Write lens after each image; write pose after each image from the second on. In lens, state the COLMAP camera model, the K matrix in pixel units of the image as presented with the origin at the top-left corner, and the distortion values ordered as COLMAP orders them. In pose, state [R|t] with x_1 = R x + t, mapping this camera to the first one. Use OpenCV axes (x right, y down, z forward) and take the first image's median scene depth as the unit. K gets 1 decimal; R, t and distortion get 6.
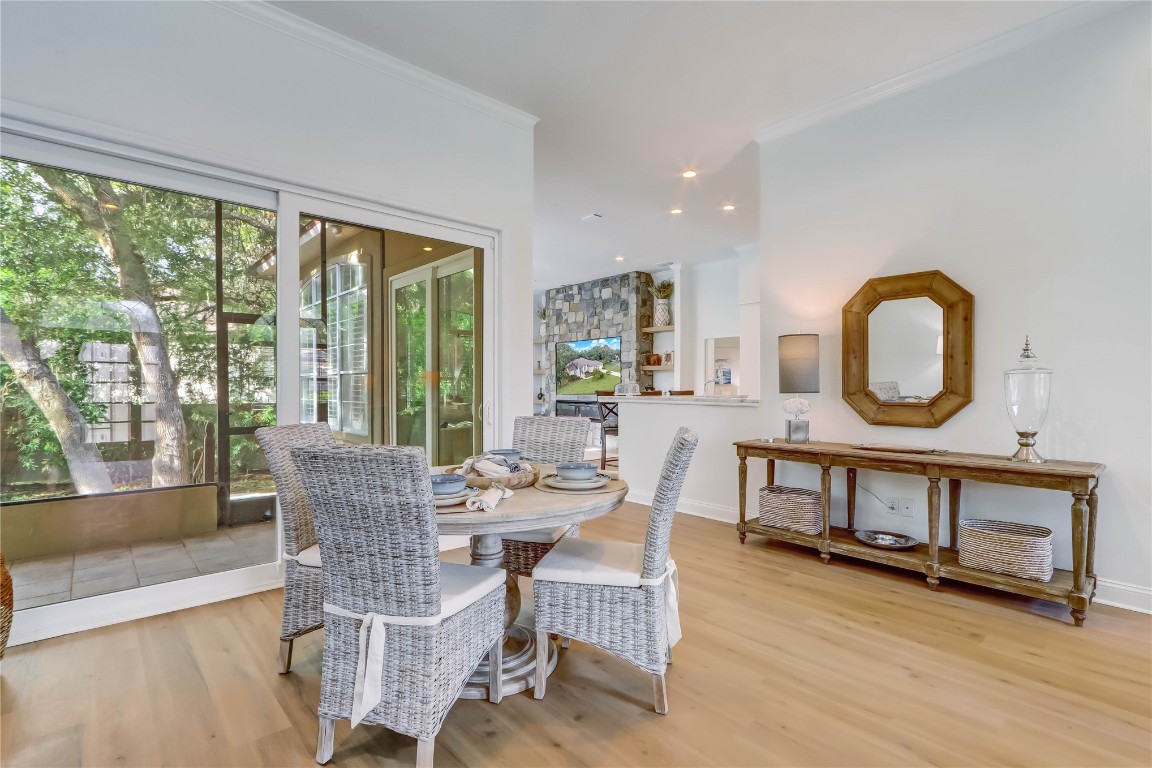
lens RADIAL K [[536.1, 0, 573.0], [0, 536.1, 392.3], [0, 0, 1]] dist [-0.003581, 0.002155]
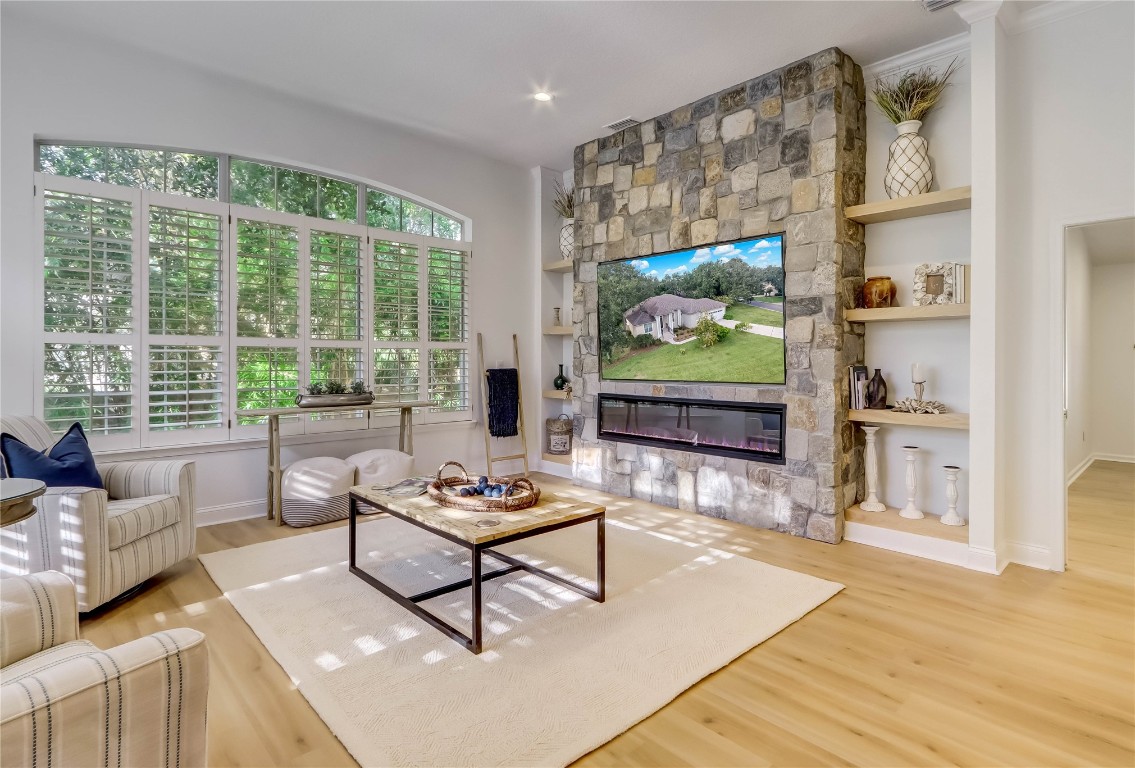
lens RADIAL K [[579.5, 0, 573.7], [0, 579.5, 384.3], [0, 0, 1]] dist [0.026155, 0.000398]
pose [[0.999991, 0.003967, 0.001609, -0.056191], [-0.004018, 0.999445, 0.033081, -0.008935], [-0.001477, -0.033088, 0.999451, 0.555373]]
